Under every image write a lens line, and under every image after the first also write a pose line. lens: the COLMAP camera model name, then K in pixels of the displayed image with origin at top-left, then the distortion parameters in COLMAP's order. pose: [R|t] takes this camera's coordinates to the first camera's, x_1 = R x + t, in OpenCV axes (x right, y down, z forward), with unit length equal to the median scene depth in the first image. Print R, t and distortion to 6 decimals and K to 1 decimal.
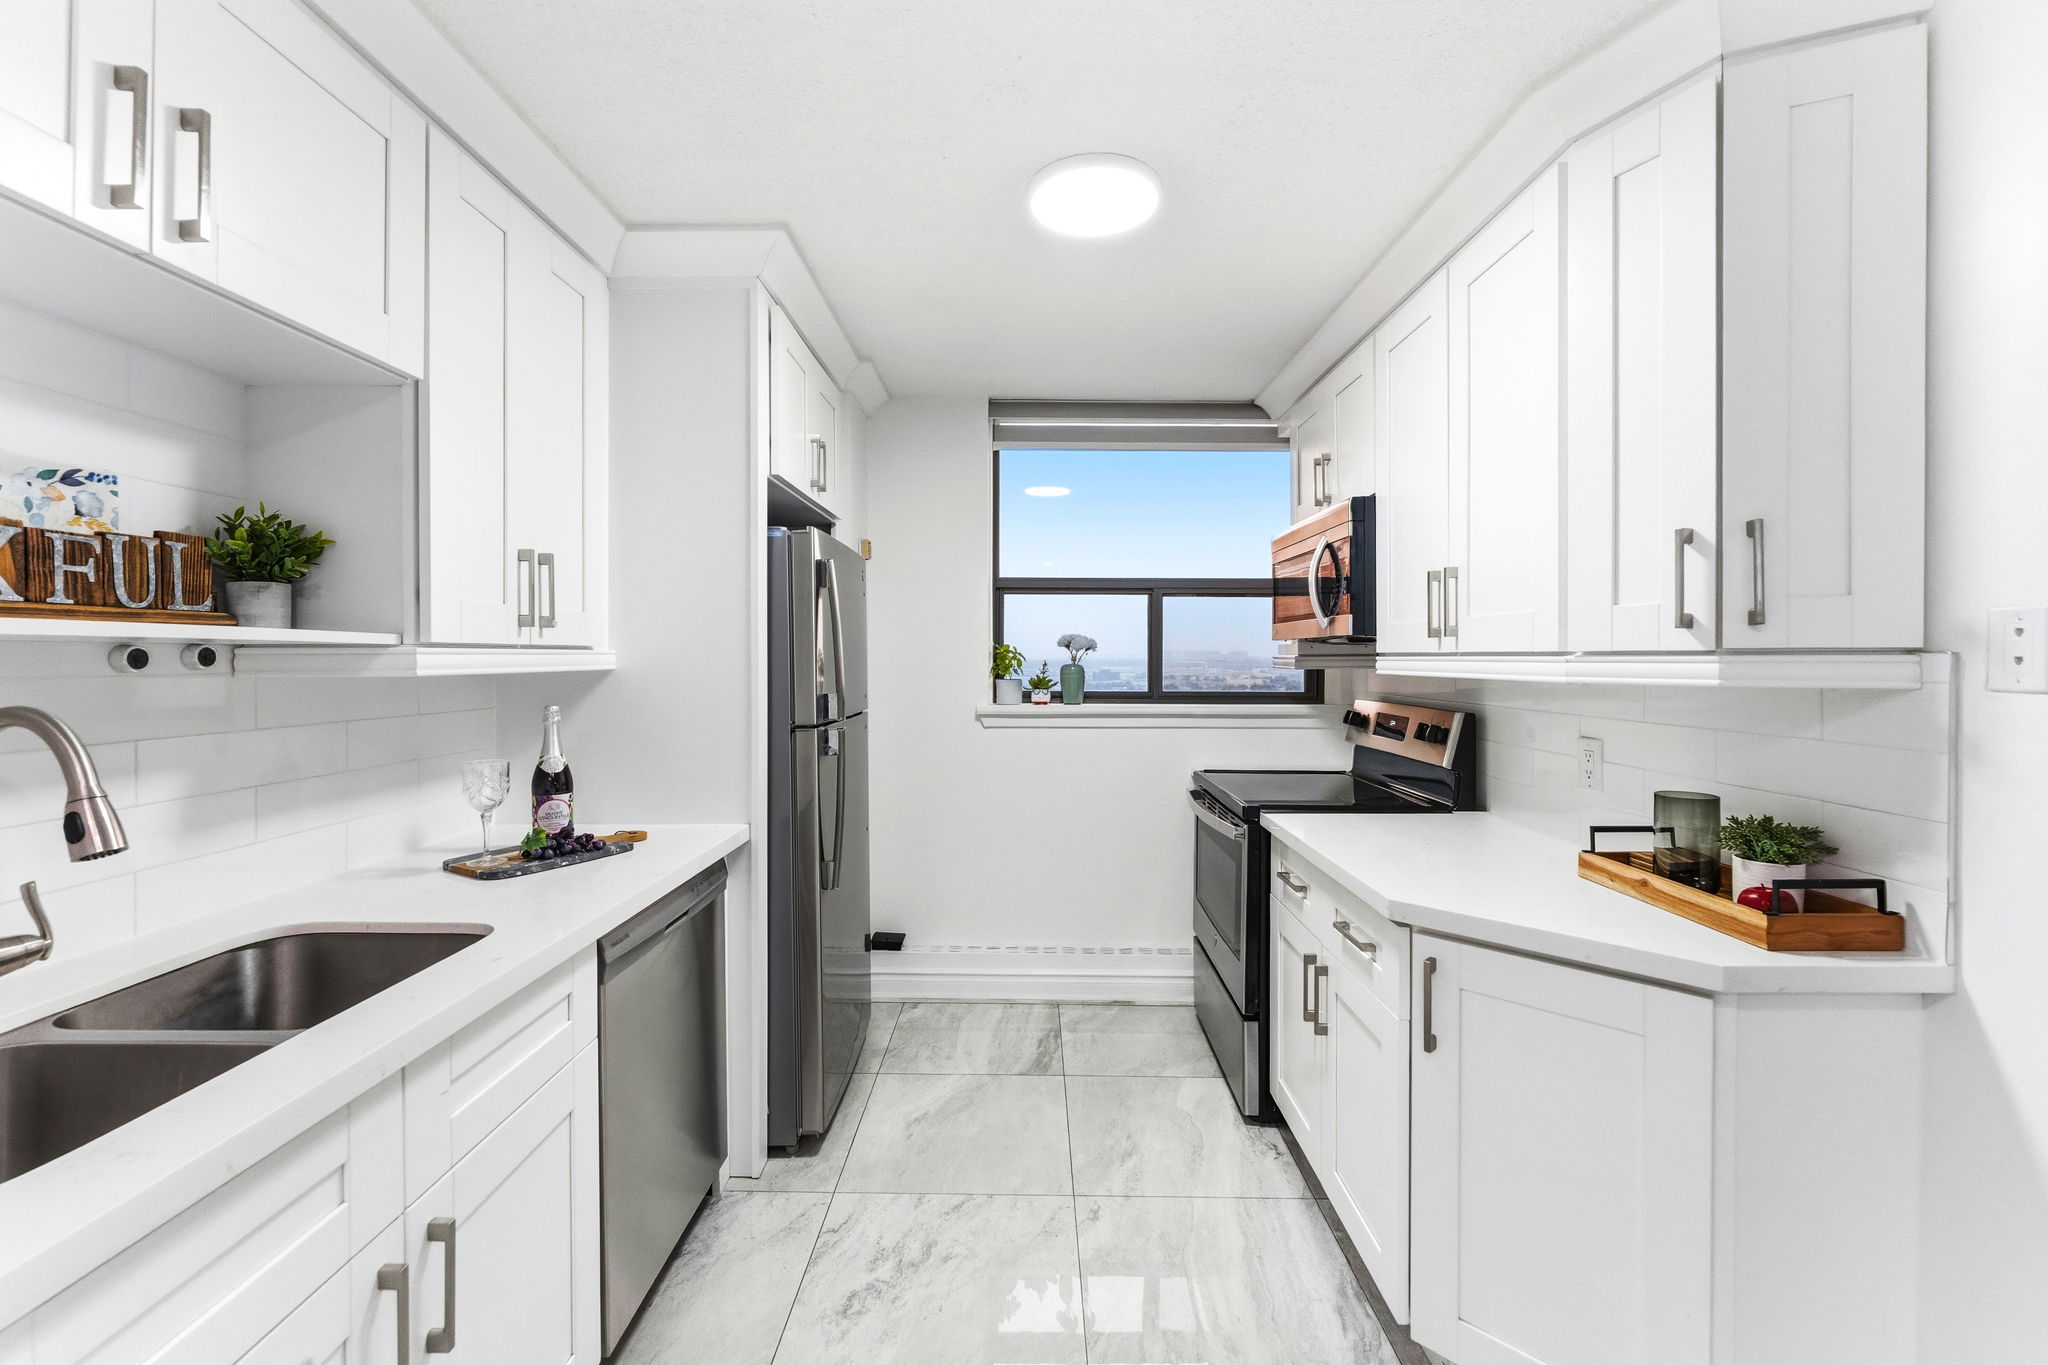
lens RADIAL K [[840.1, 0, 1024.2], [0, 840.1, 659.6], [0, 0, 1]] dist [-0.003579, -0.000458]
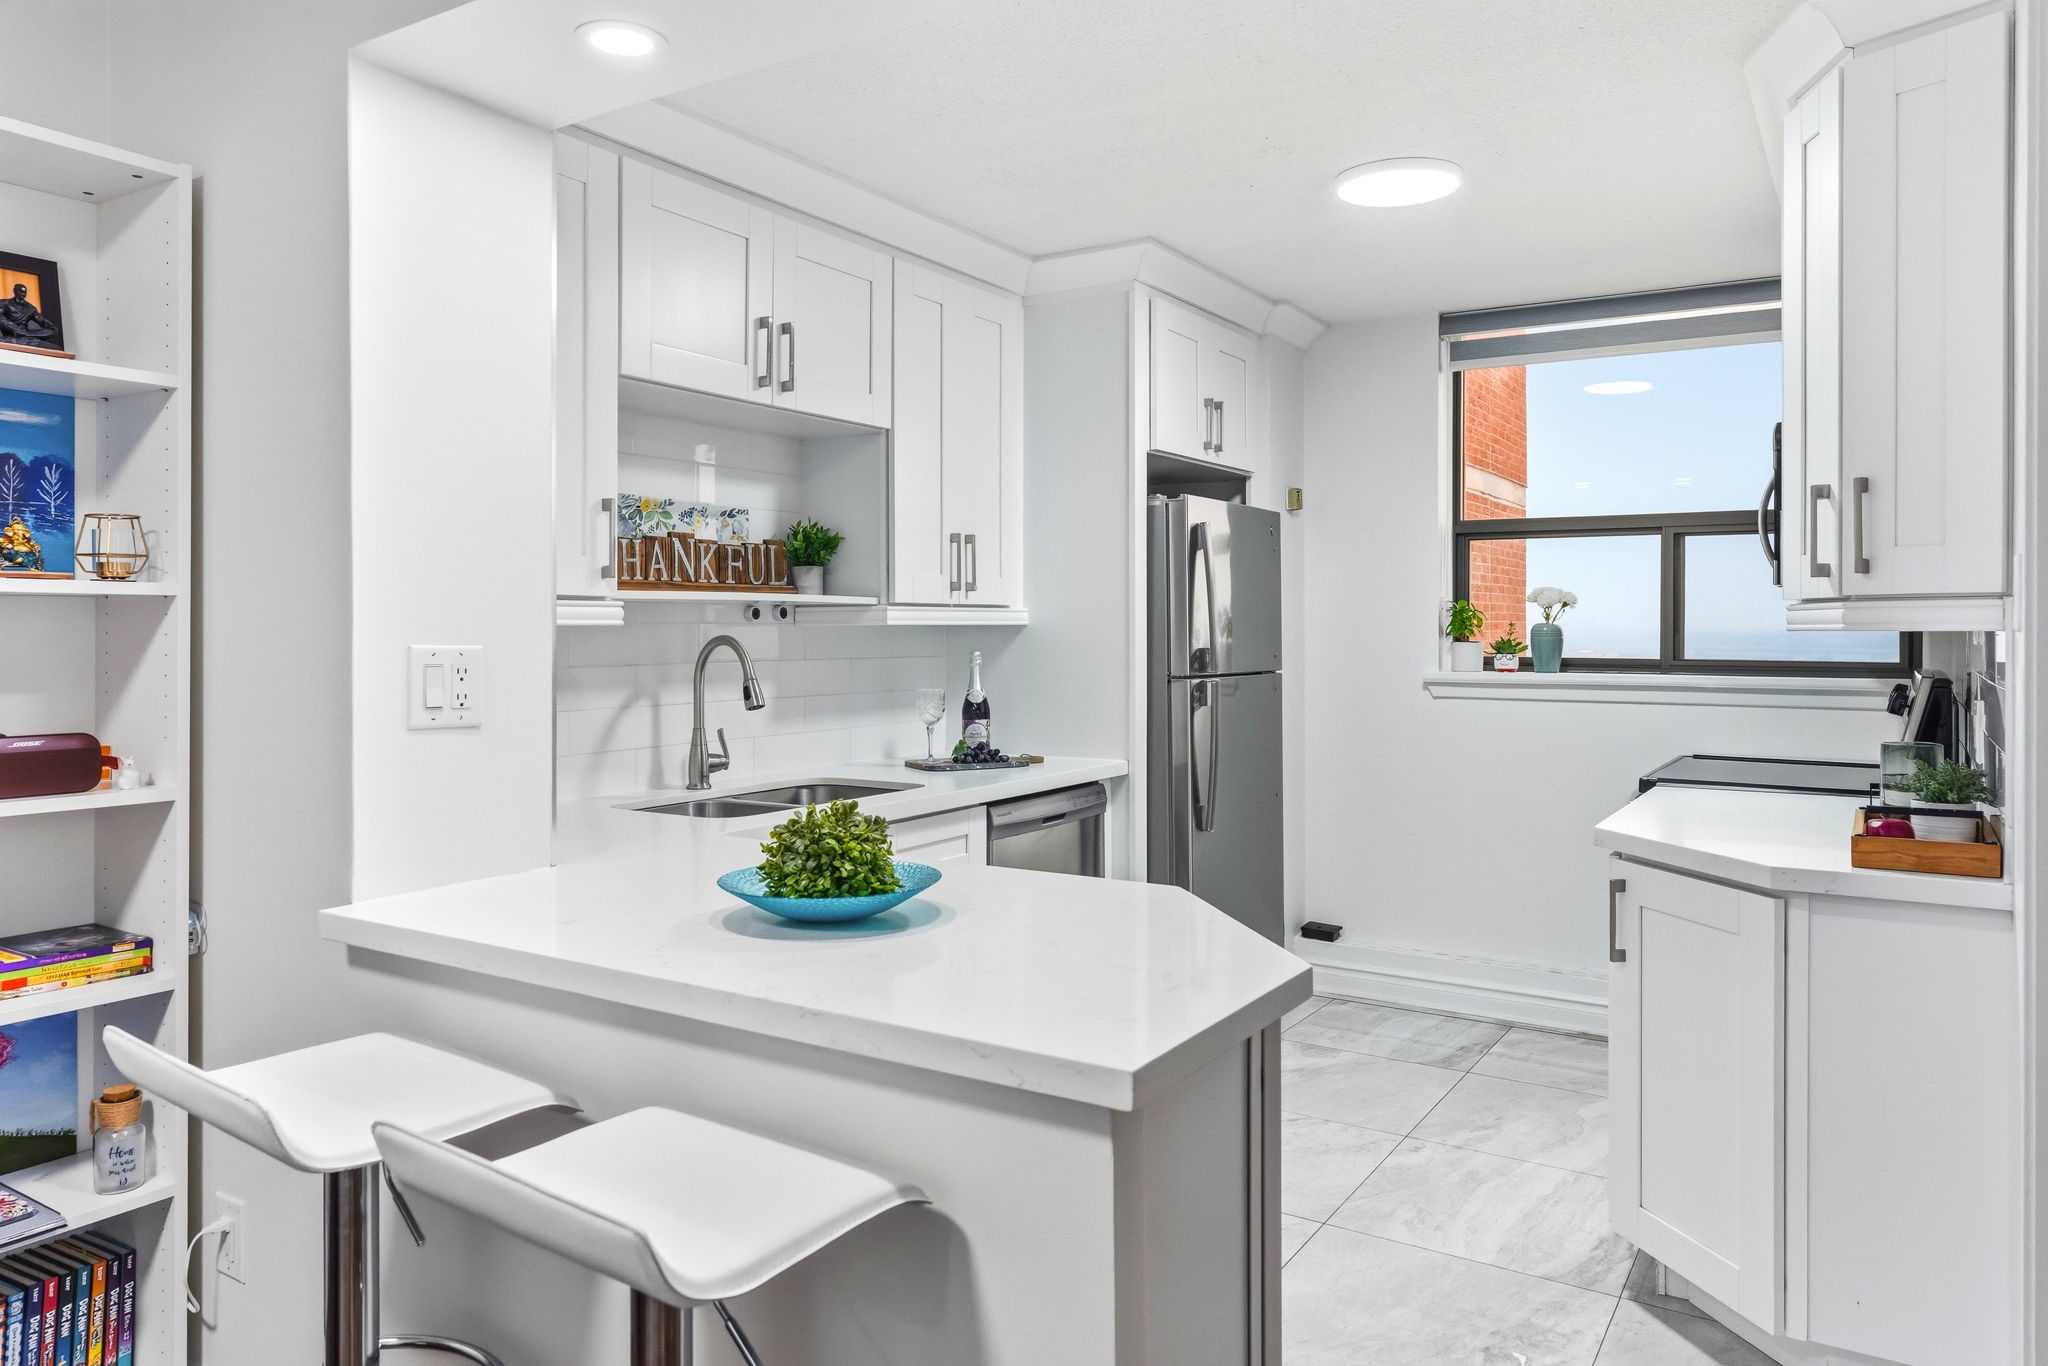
lens RADIAL K [[1382.9, 0, 1023.1], [0, 1382.9, 630.1], [0, 0, 1]] dist [0.000300, -0.000367]
pose [[0.849577, -0.000189, -0.527464, 0.653650], [-0.000570, 0.999999, -0.001276, 0.026141], [0.527464, 0.001385, 0.849577, -0.808944]]
